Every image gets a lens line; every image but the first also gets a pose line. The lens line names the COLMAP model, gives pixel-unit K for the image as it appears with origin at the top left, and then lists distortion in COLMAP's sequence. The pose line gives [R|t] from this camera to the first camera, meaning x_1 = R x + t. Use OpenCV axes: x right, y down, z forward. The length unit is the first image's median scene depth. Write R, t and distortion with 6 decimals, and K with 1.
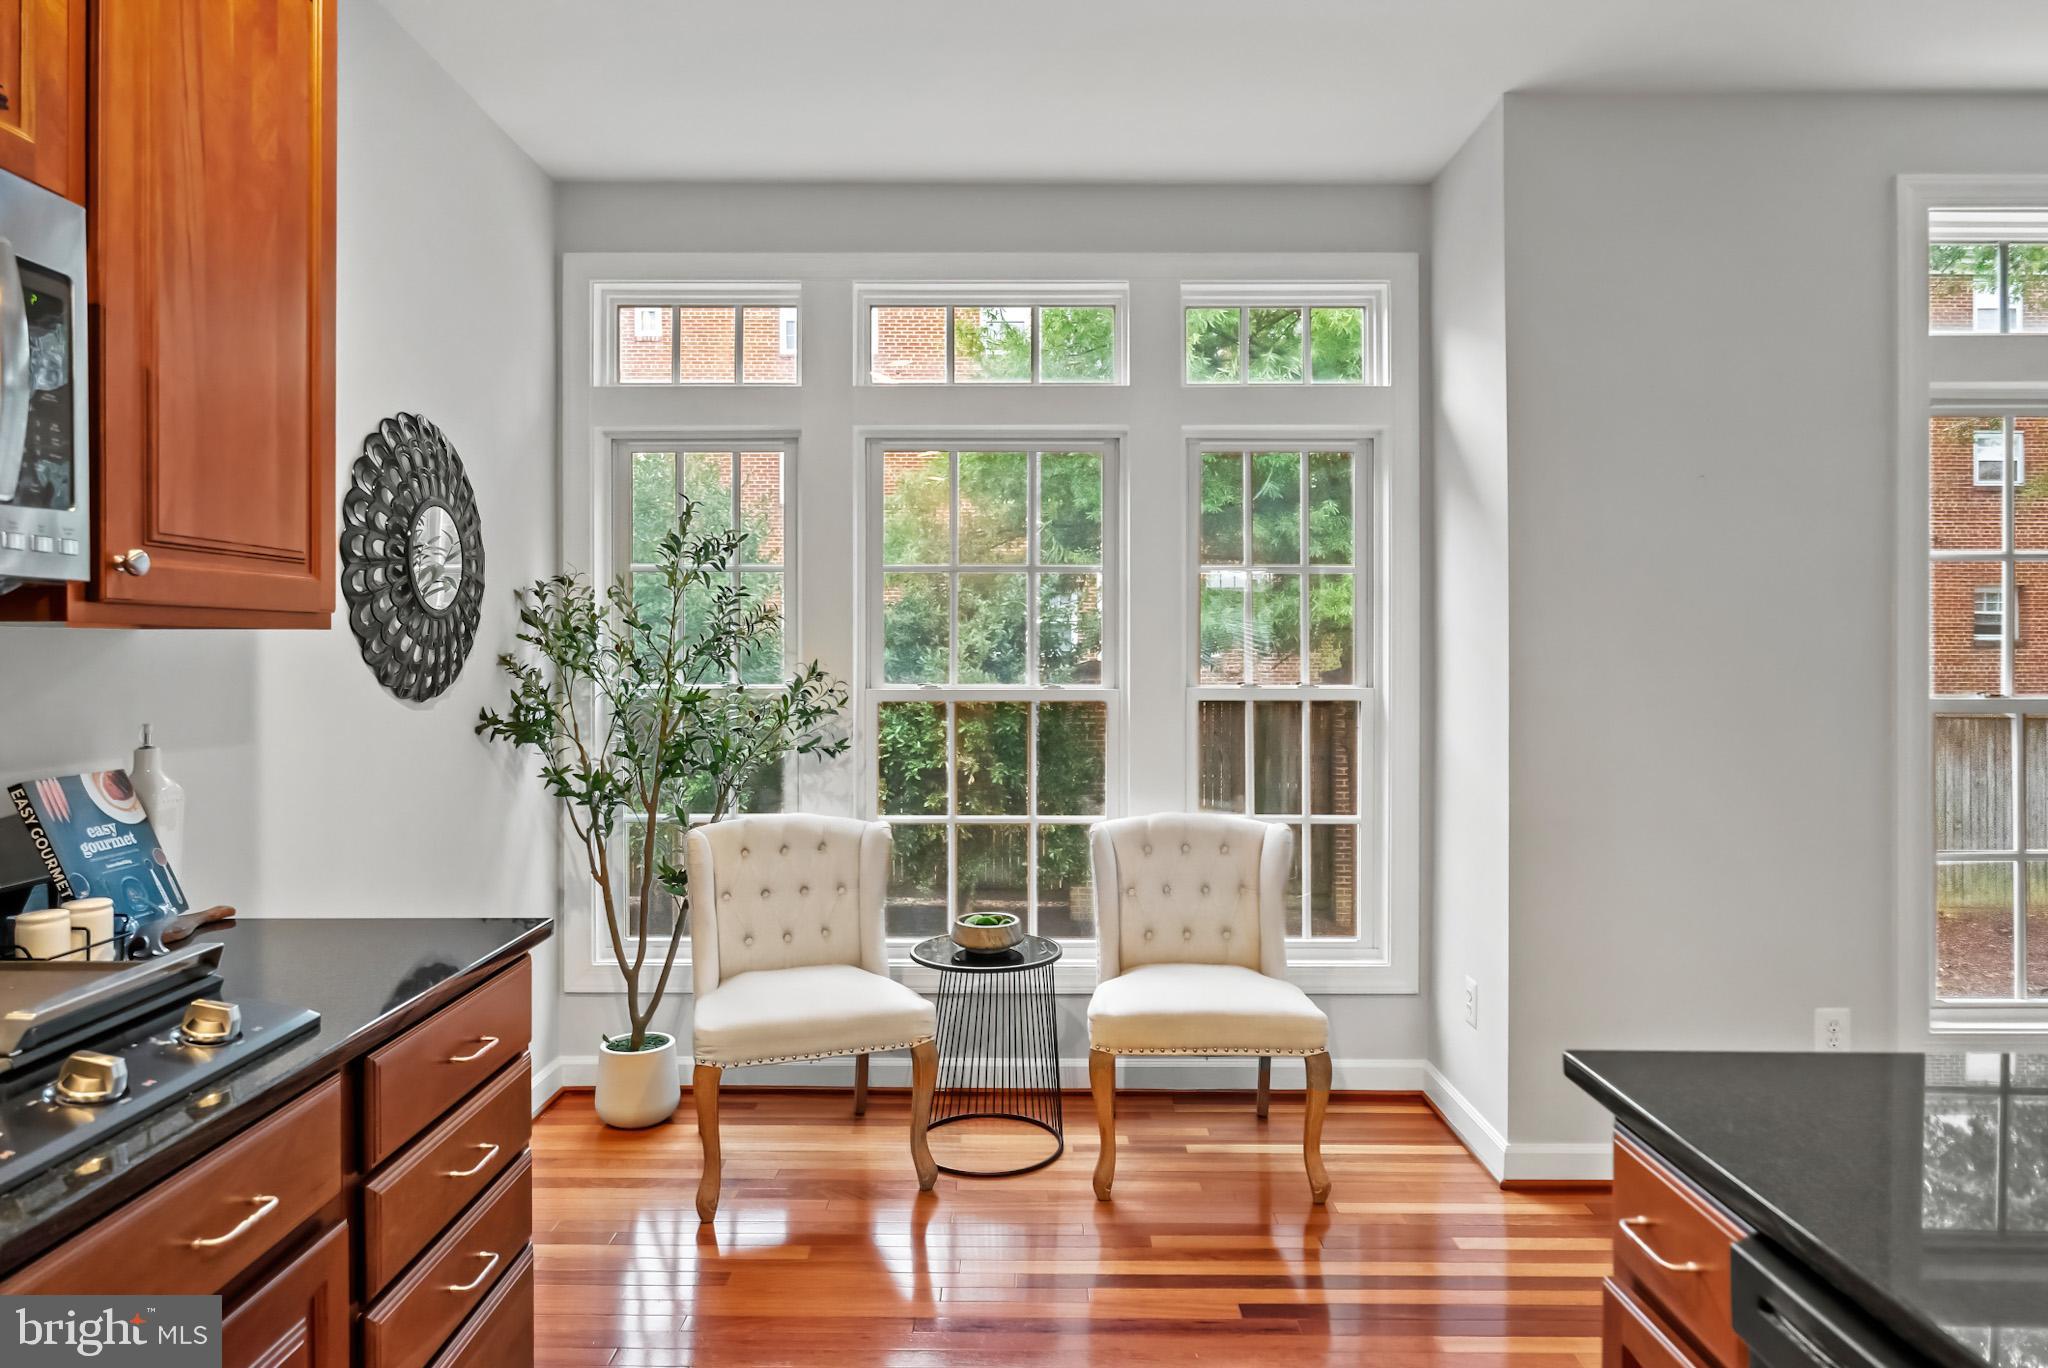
lens RADIAL K [[1216.8, 0, 1011.7], [0, 1216.8, 655.8], [0, 0, 1]] dist [-0.006050, 0.000163]
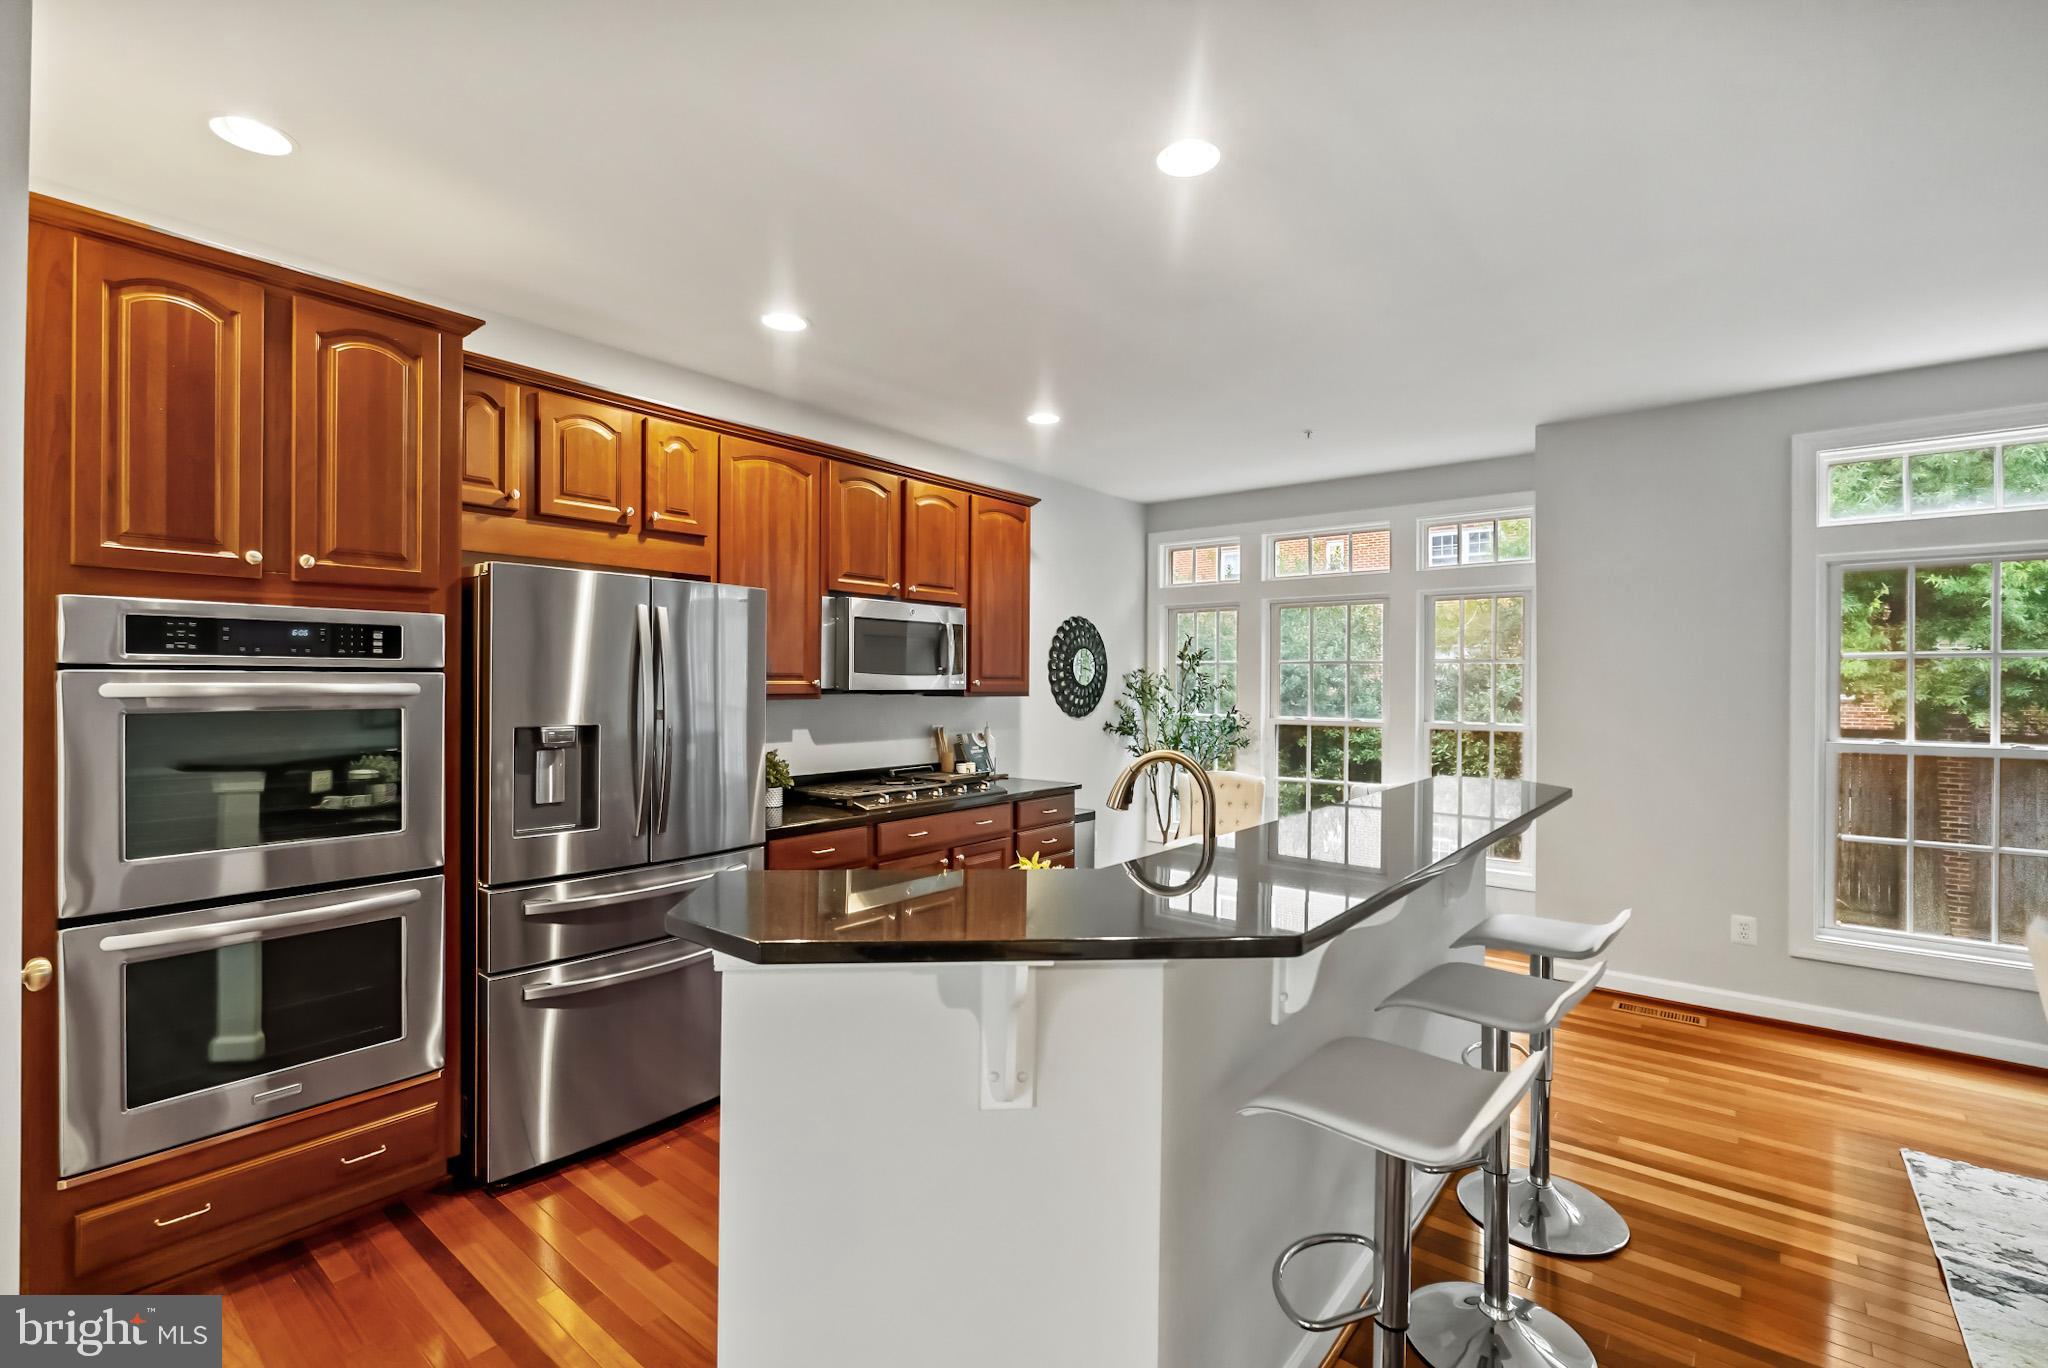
lens RADIAL K [[905.8, 0, 1014.0], [0, 905.8, 678.5], [0, 0, 1]] dist [-0.009982, 0.000503]
pose [[0.776494, 0.002156, -0.630121, 0.668619], [-0.009197, 0.999926, -0.007913, -0.033003], [0.630058, 0.011940, 0.776457, -0.674083]]
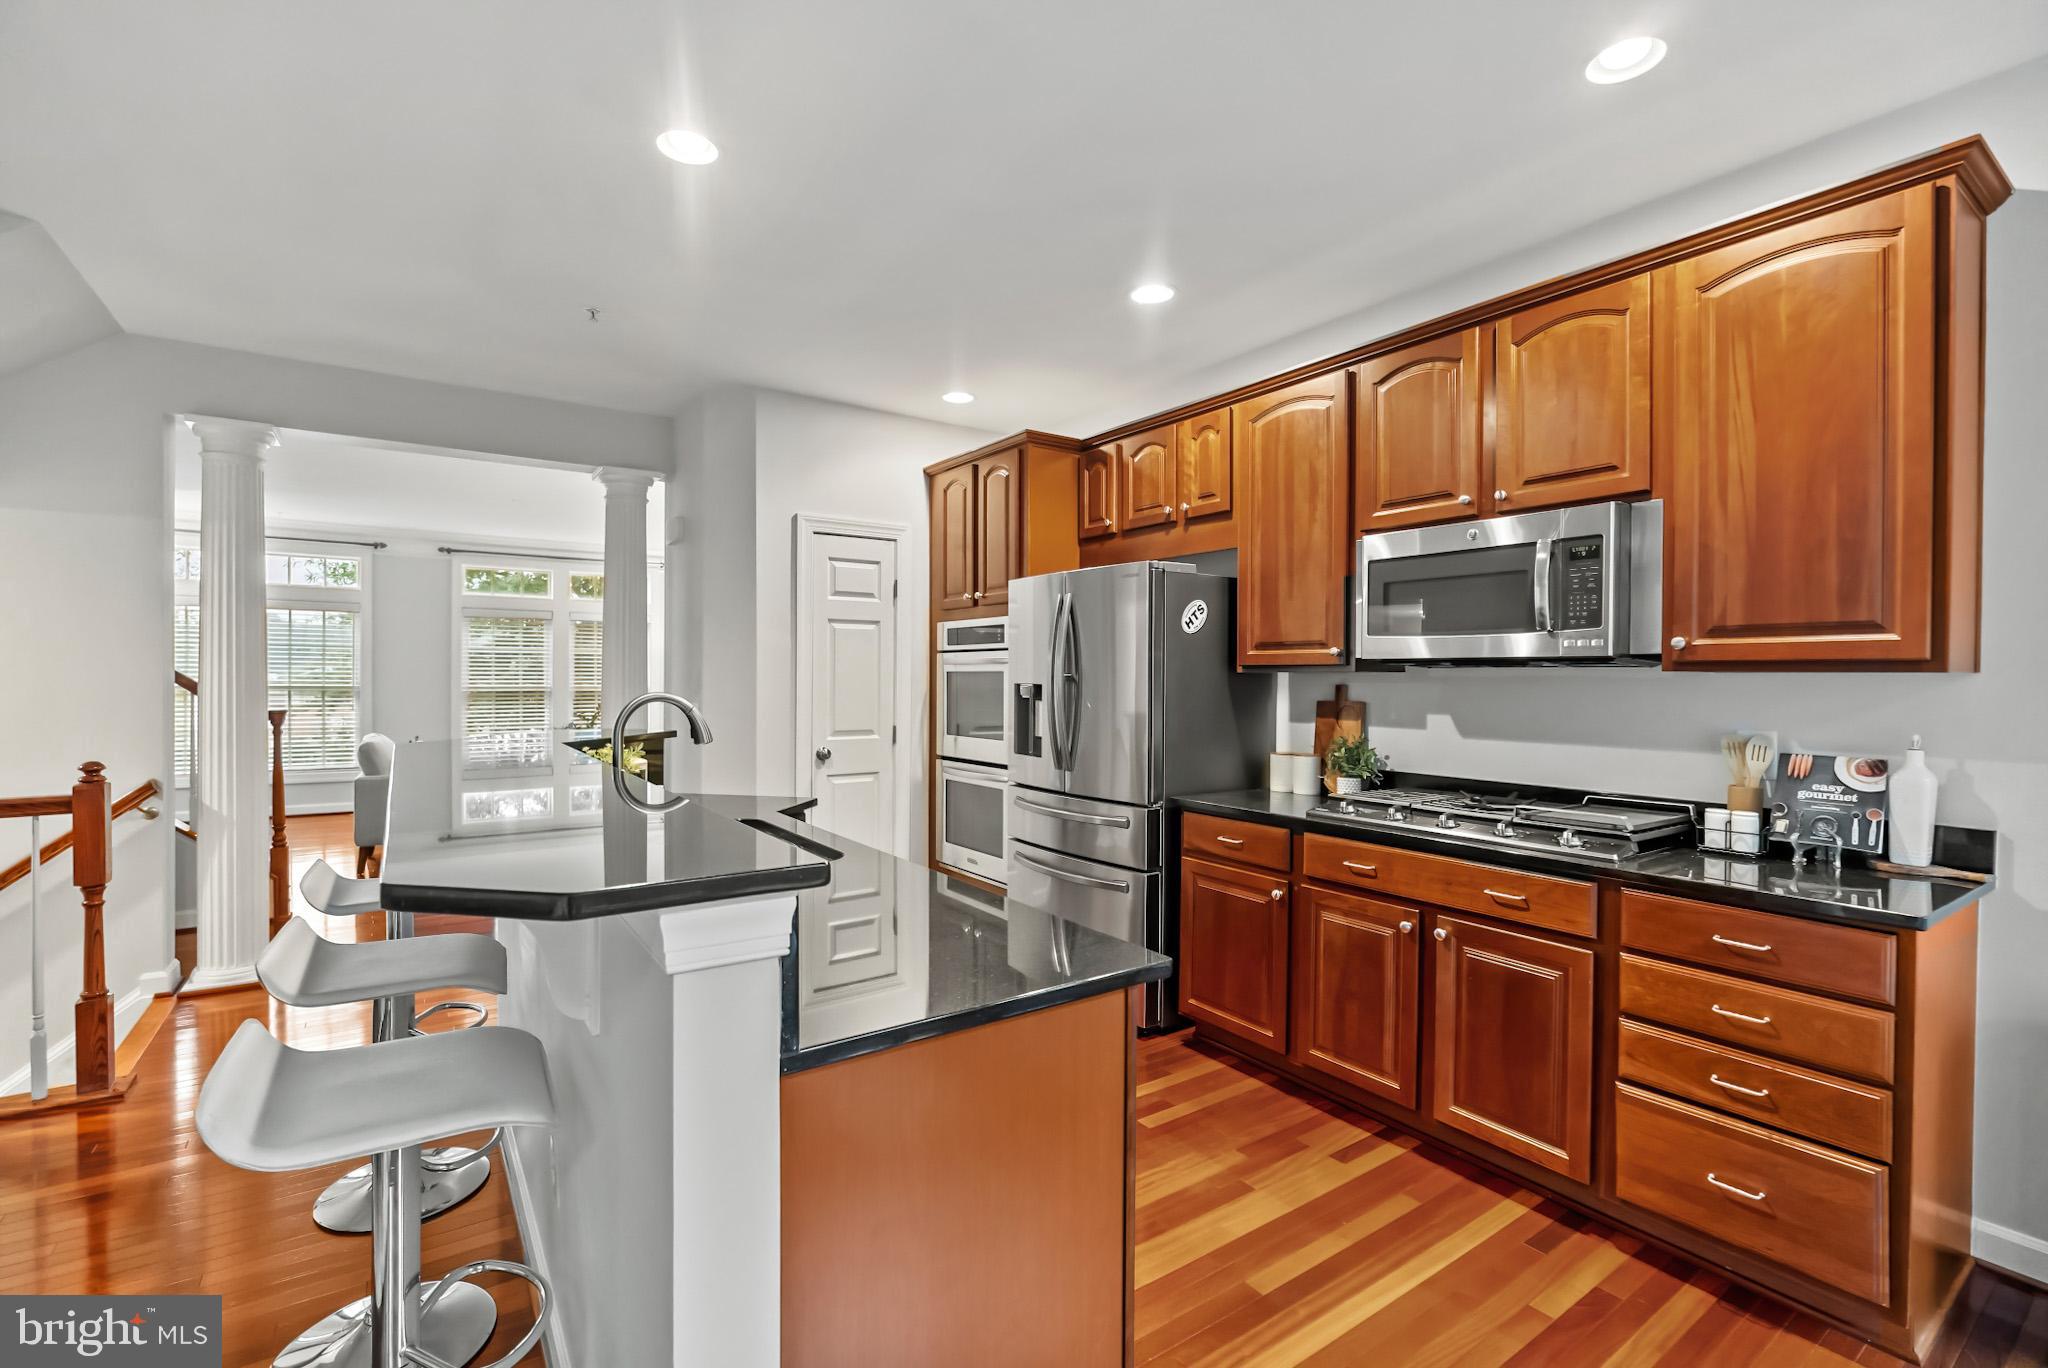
lens RADIAL K [[904.2, 0, 1024.0], [0, 904.2, 684.0], [0, 0, 1]] dist [-0.001060, 0.000105]
pose [[-0.815605, -0.005019, -0.578588, 0.533636], [-0.013252, 0.999862, 0.010007, -0.002231], [0.578458, 0.015829, -0.815559, 0.774017]]
